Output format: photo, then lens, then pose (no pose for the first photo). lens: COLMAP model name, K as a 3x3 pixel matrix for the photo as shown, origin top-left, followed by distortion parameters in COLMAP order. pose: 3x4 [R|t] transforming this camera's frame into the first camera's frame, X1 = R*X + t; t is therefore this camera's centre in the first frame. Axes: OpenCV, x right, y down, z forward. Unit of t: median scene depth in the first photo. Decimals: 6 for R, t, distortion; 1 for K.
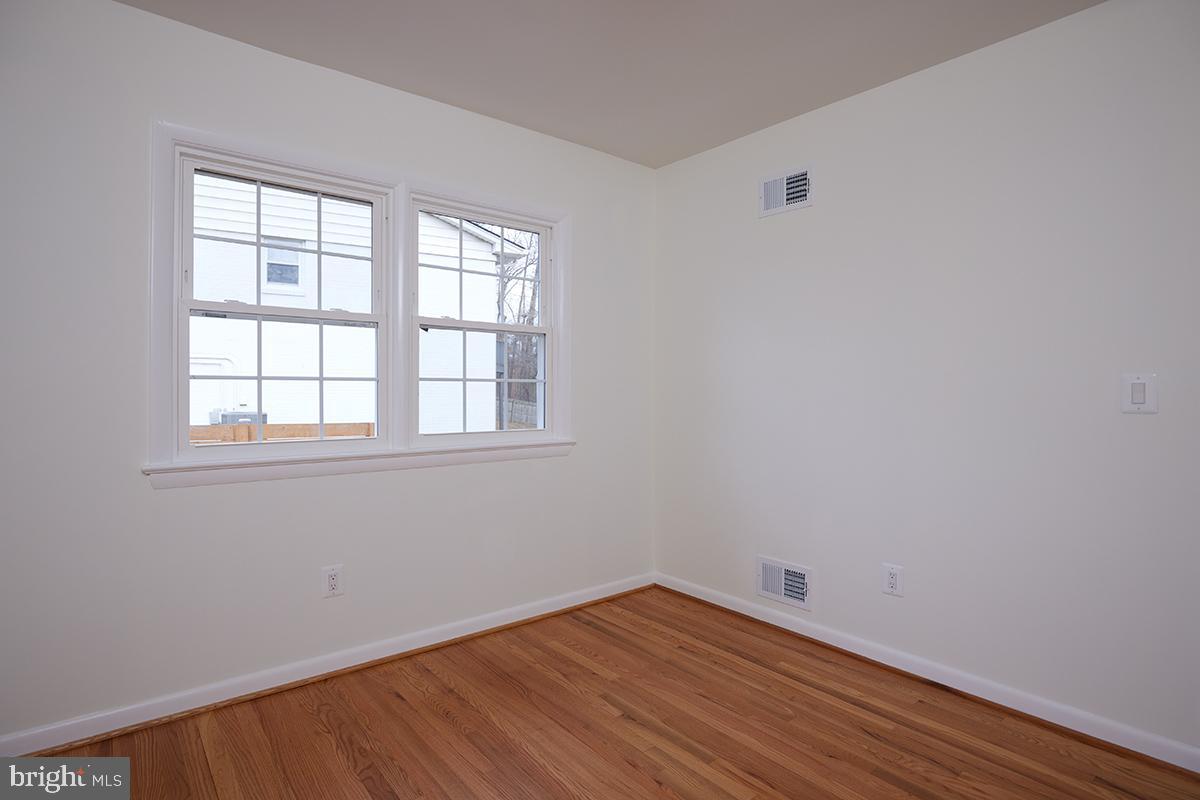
lens RADIAL K [[624.1, 0, 603.1], [0, 624.1, 393.7], [0, 0, 1]] dist [-0.000186, -0.000616]
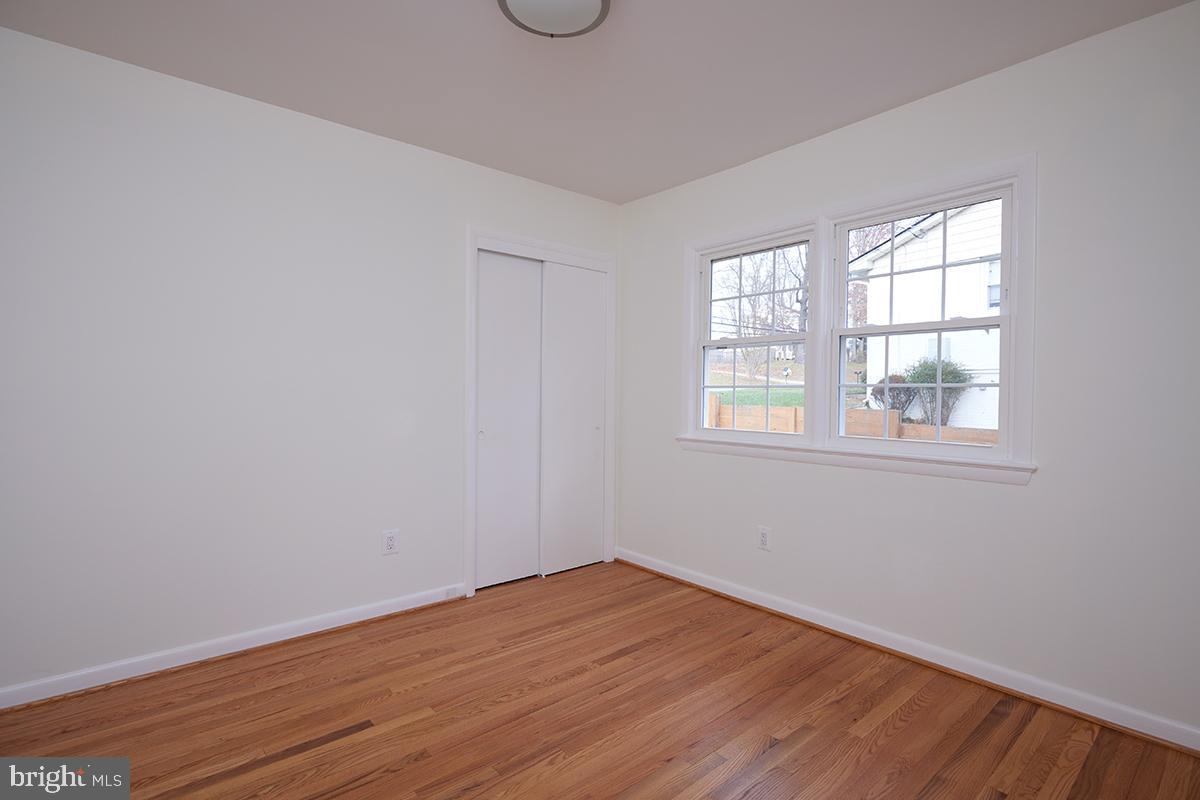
lens RADIAL K [[572.7, 0, 600.7], [0, 572.7, 394.8], [0, 0, 1]] dist [0.000462, 0.000020]
pose [[0.016868, 0.000592, -0.999858, 0.758307], [-0.015336, 0.999882, 0.000333, -0.001072], [0.999740, 0.015328, 0.016875, 0.606931]]
